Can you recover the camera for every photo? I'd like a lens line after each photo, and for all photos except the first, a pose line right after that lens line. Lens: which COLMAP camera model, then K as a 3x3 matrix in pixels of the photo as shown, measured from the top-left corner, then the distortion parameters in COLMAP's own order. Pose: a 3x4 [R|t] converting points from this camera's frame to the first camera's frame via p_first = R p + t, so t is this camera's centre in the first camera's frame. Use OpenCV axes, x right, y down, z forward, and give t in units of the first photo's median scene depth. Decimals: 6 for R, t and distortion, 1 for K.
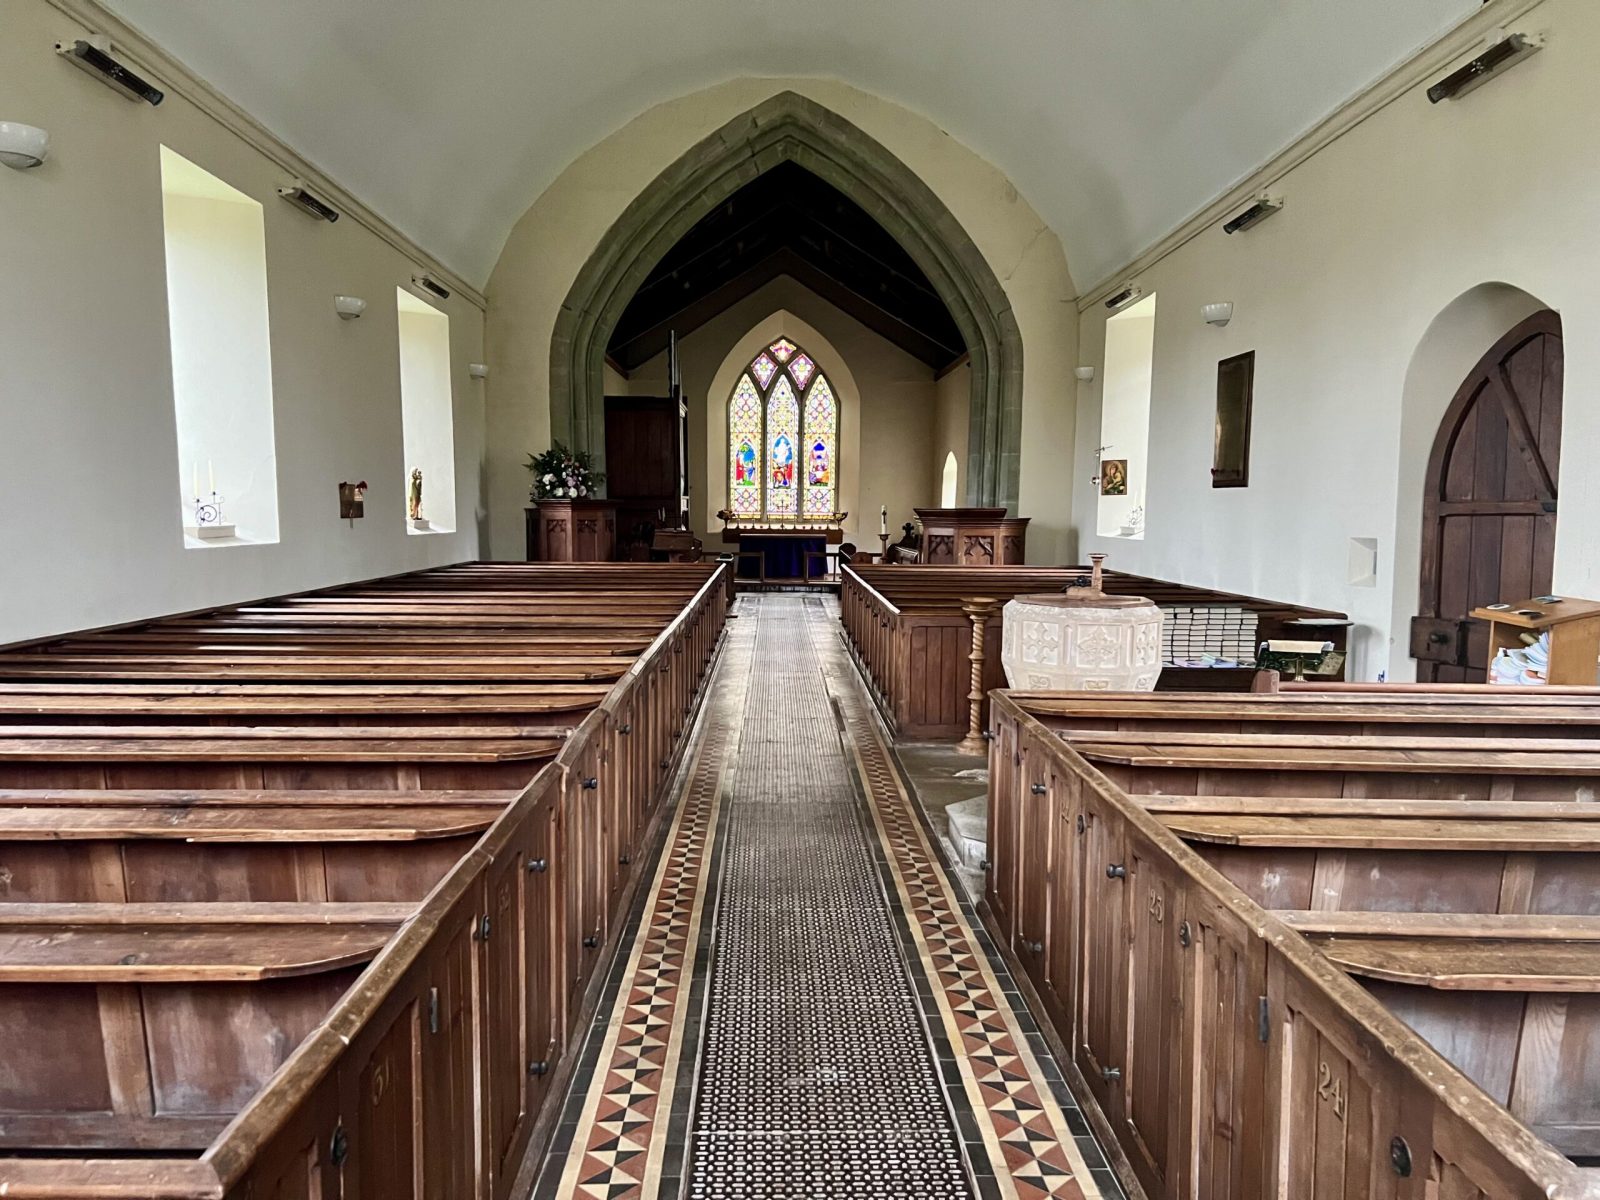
lens RADIAL K [[1246.7, 0, 798.1], [0, 1246.7, 608.1], [0, 0, 1]] dist [0.070635, -0.080018]
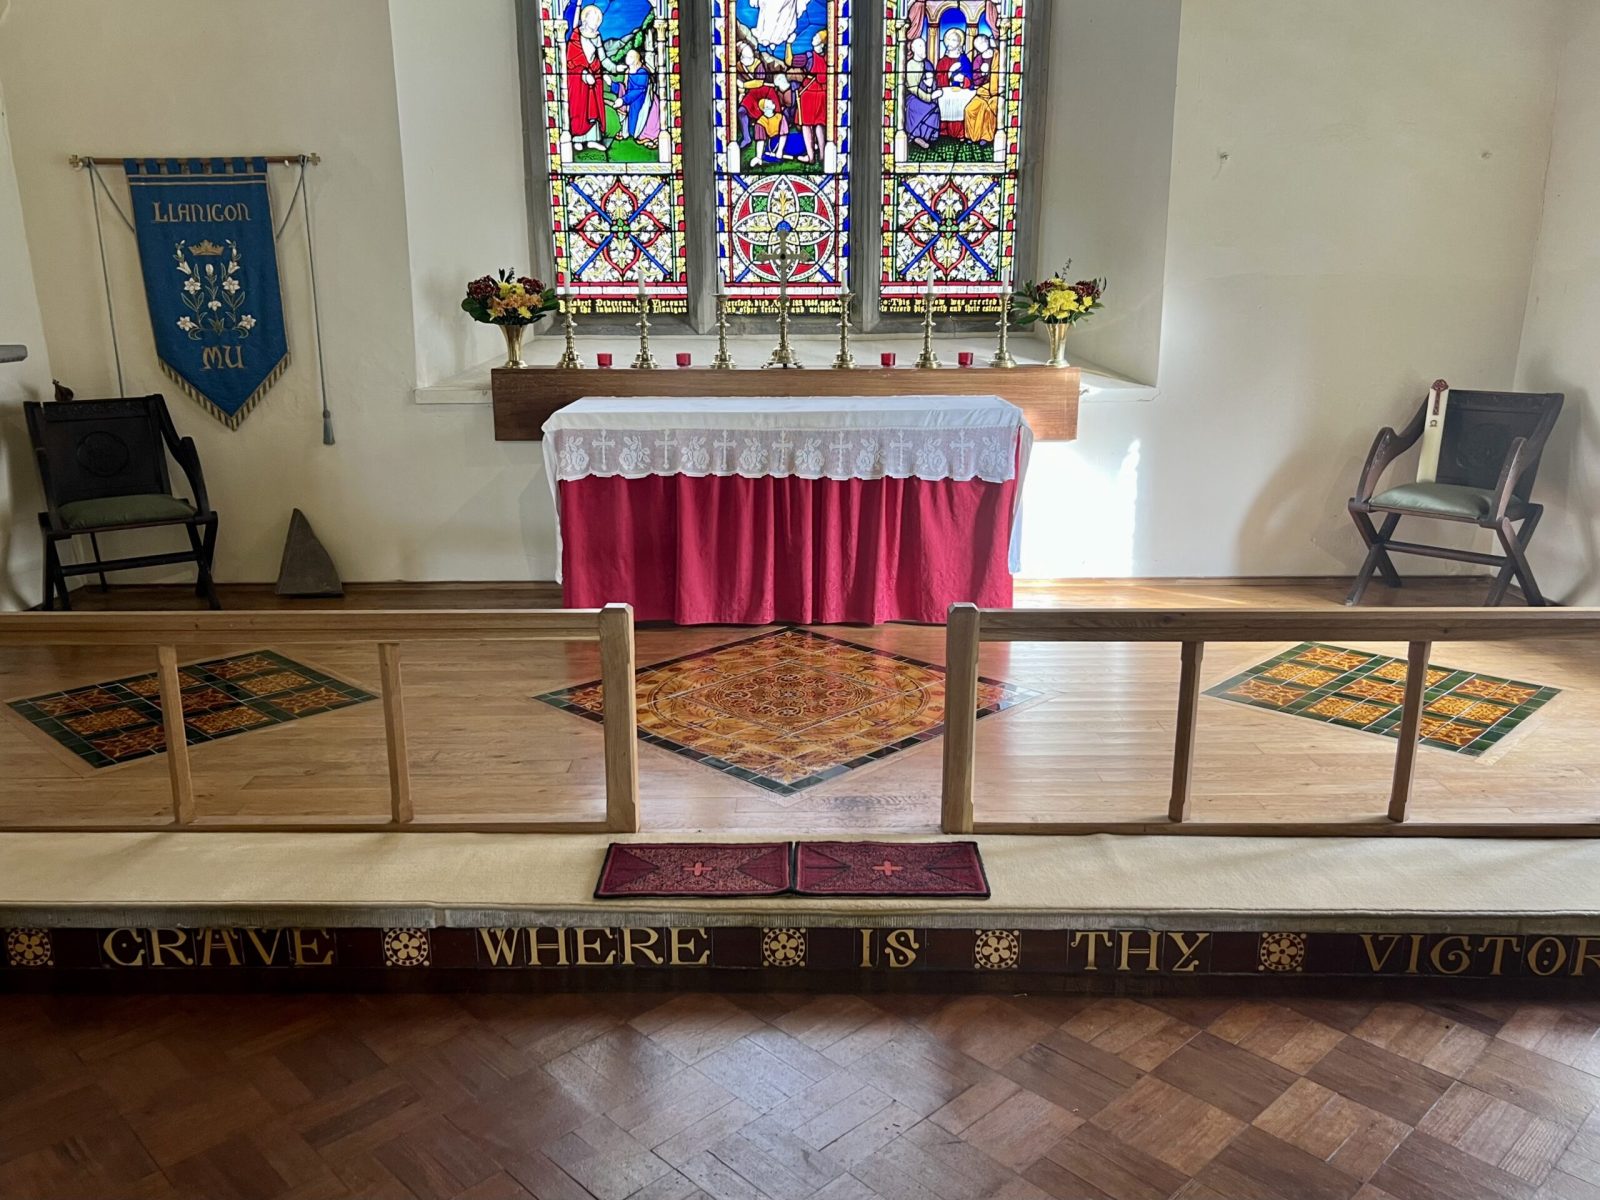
lens RADIAL K [[1246.7, 0, 797.1], [0, 1246.7, 596.8], [0, 0, 1]] dist [0.070635, -0.080018]
pose [[0.999732, -0.004942, -0.022631, -0.005492], [0.008480, 0.987241, 0.159008, -0.057627], [0.021556, -0.159157, 0.987018, 0.772718]]
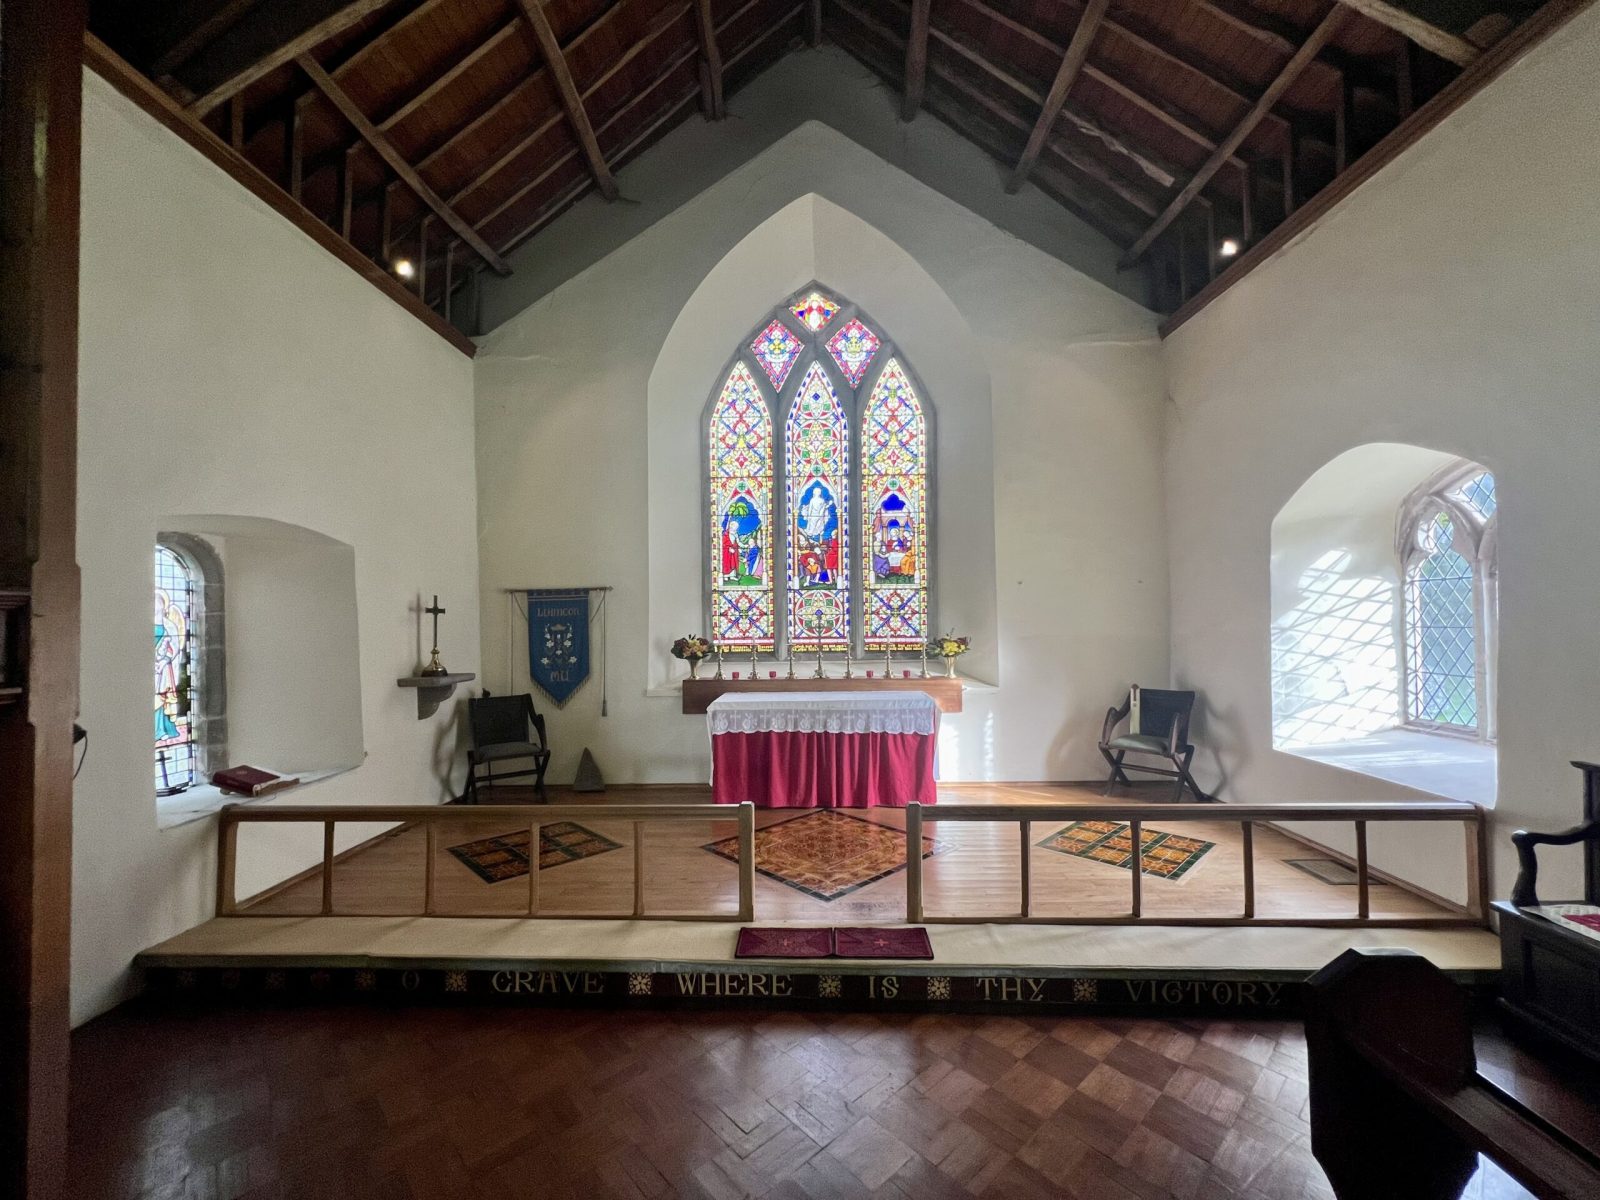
lens RADIAL K [[637.6, 0, 799.5], [0, 637.6, 599.5], [0, 0, 1]] dist [0.000870, 0.000673]
pose [[0.998476, -0.020521, -0.051237, -0.007458], [0.014210, 0.992595, -0.120640, -0.062658], [0.053333, 0.119728, 0.991373, 0.759414]]
